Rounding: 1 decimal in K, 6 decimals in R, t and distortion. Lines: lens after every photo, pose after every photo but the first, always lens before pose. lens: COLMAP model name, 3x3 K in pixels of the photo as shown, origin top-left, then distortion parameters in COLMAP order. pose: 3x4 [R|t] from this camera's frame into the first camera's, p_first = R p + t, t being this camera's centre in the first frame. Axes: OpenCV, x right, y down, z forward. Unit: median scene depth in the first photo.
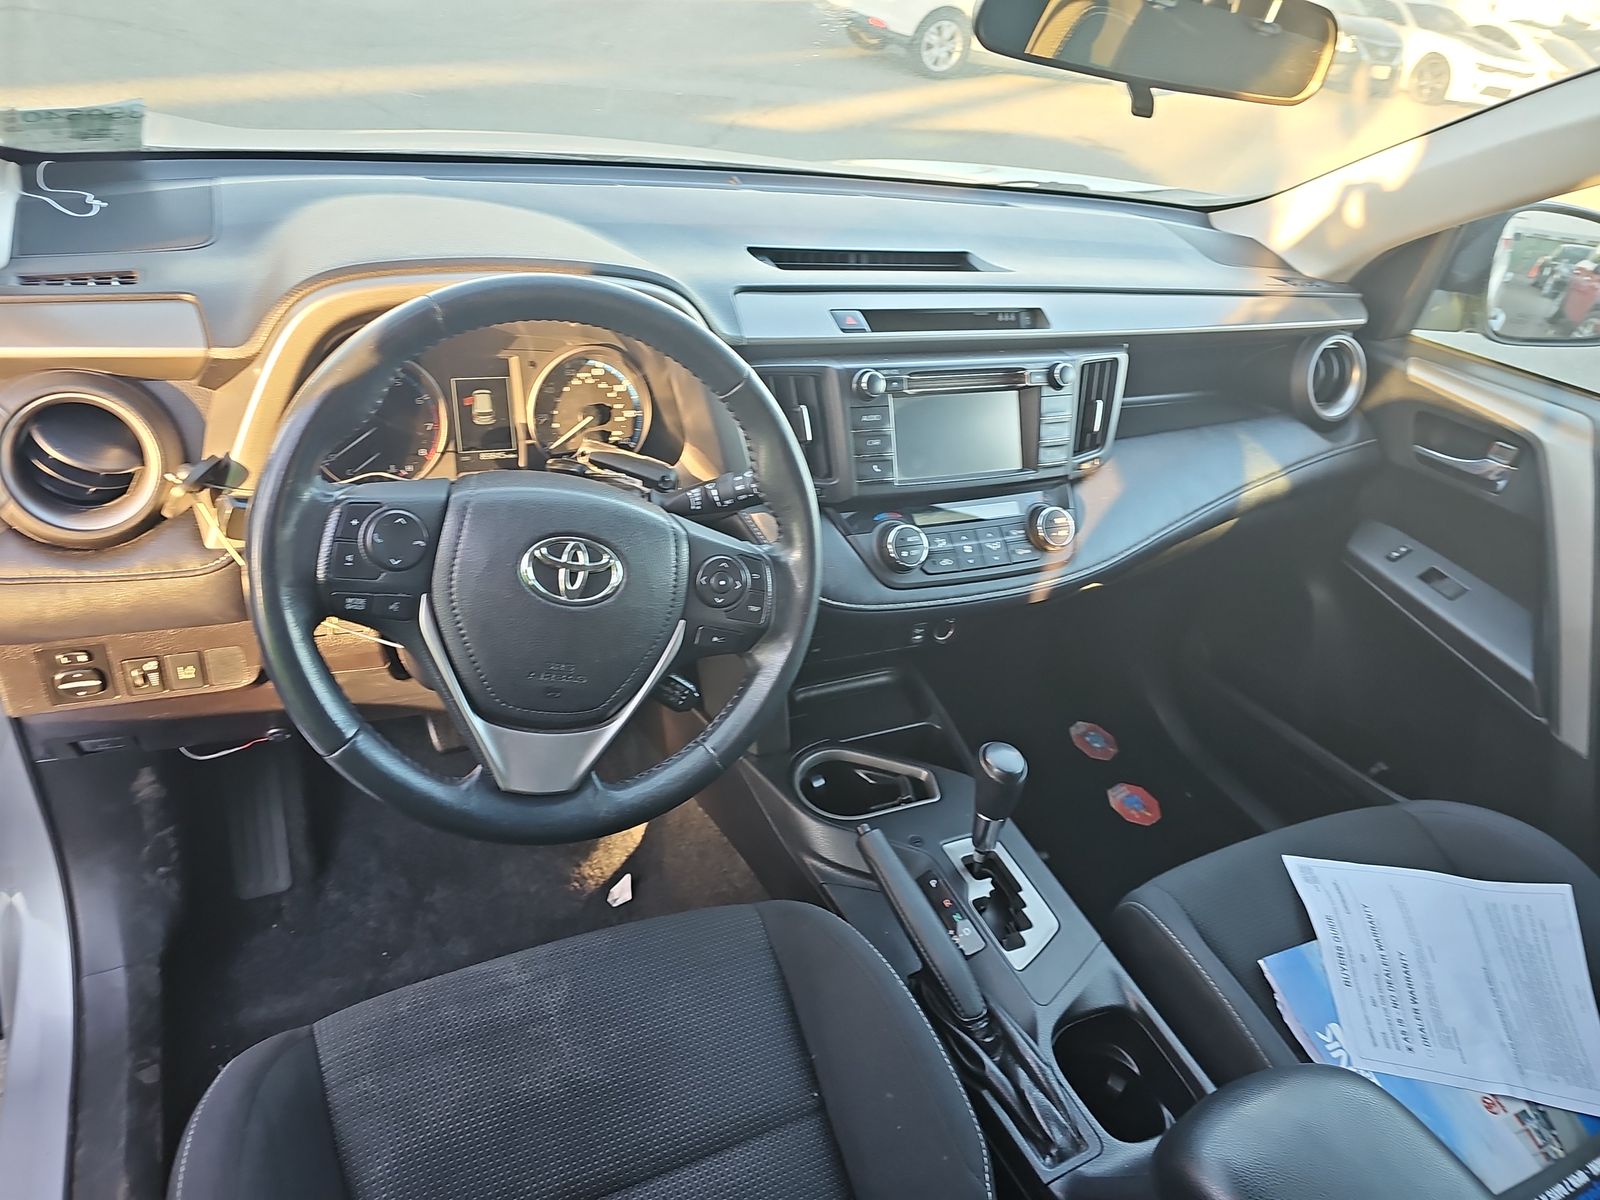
lens RADIAL K [[1039.8, 0, 763.3], [0, 1039.8, 599.7], [0, 0, 1]] dist [0.029132, -0.031220]
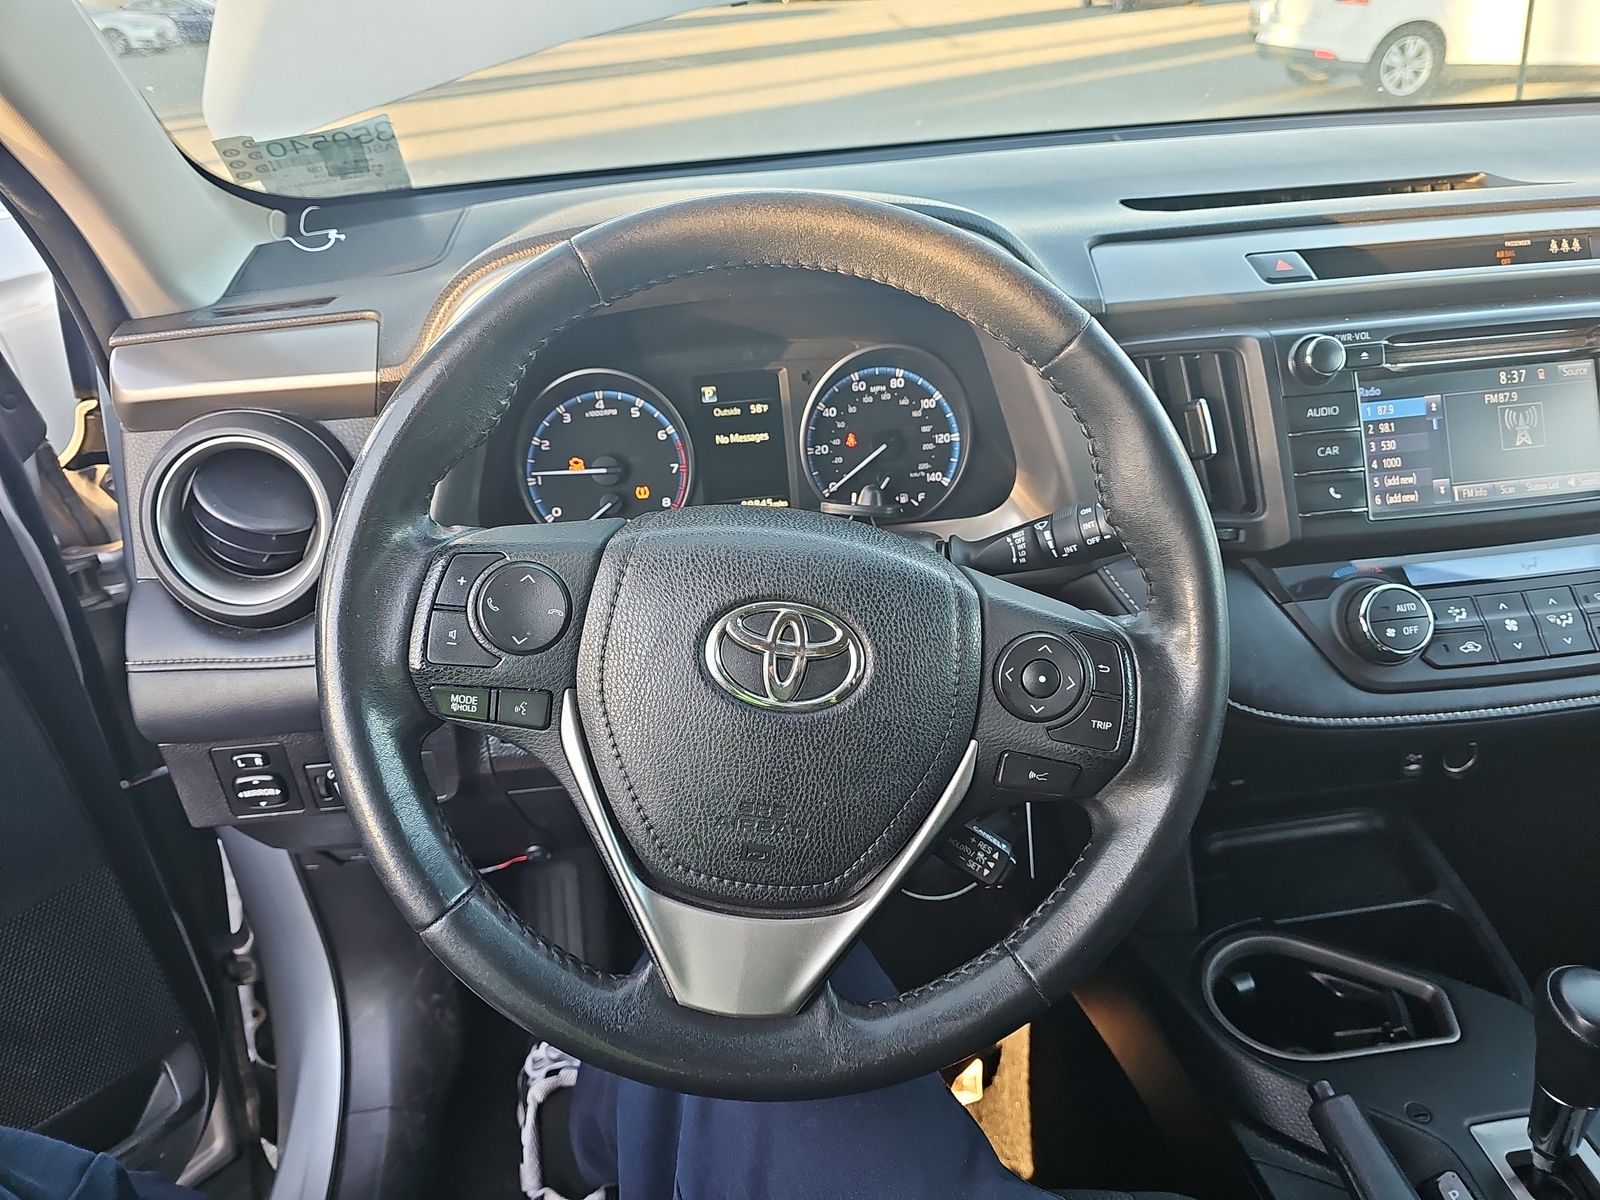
lens RADIAL K [[1039.8, 0, 803.5], [0, 1039.8, 610.2], [0, 0, 1]] dist [0.029132, -0.031220]
pose [[0.935130, -0.010591, -0.354146, 0.034825], [-0.016971, 0.997067, -0.074632, -0.006999], [0.353898, 0.075801, 0.932207, 0.325699]]
